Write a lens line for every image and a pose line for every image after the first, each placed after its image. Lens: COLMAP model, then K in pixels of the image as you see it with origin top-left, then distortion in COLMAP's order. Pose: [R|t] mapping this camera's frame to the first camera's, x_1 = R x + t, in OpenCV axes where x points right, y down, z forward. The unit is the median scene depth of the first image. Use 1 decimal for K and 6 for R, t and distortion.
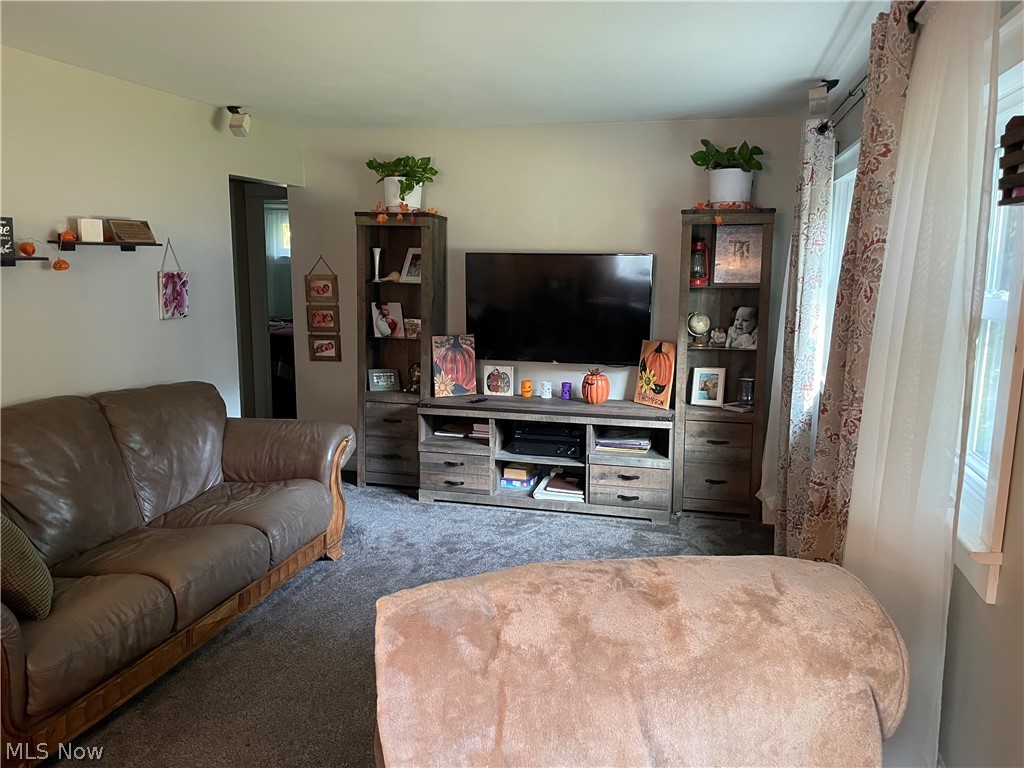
lens RADIAL K [[774.2, 0, 512.1], [0, 774.2, 376.3], [0, 0, 1]] dist [0.098375, -0.150550]
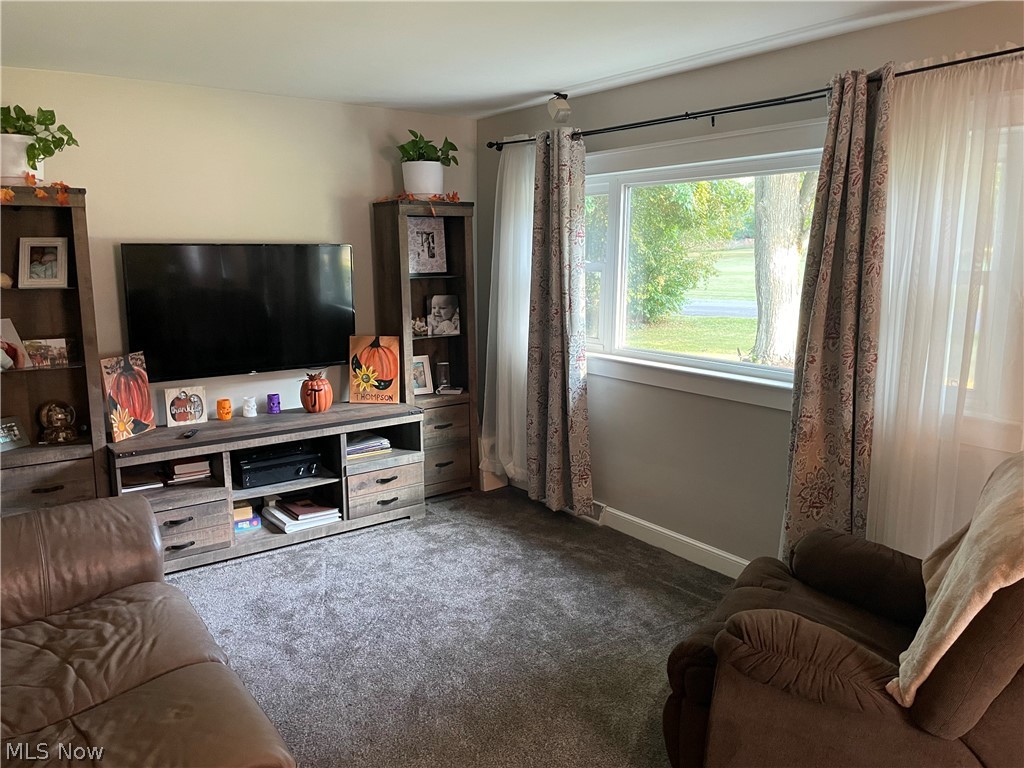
lens RADIAL K [[774.2, 0, 512.1], [0, 774.2, 376.3], [0, 0, 1]] dist [0.098375, -0.150550]
pose [[0.636492, -0.136352, 0.759135, -0.444146], [0.126545, 0.989373, 0.071606, -0.042885], [-0.760832, 0.050488, 0.646982, 0.252953]]
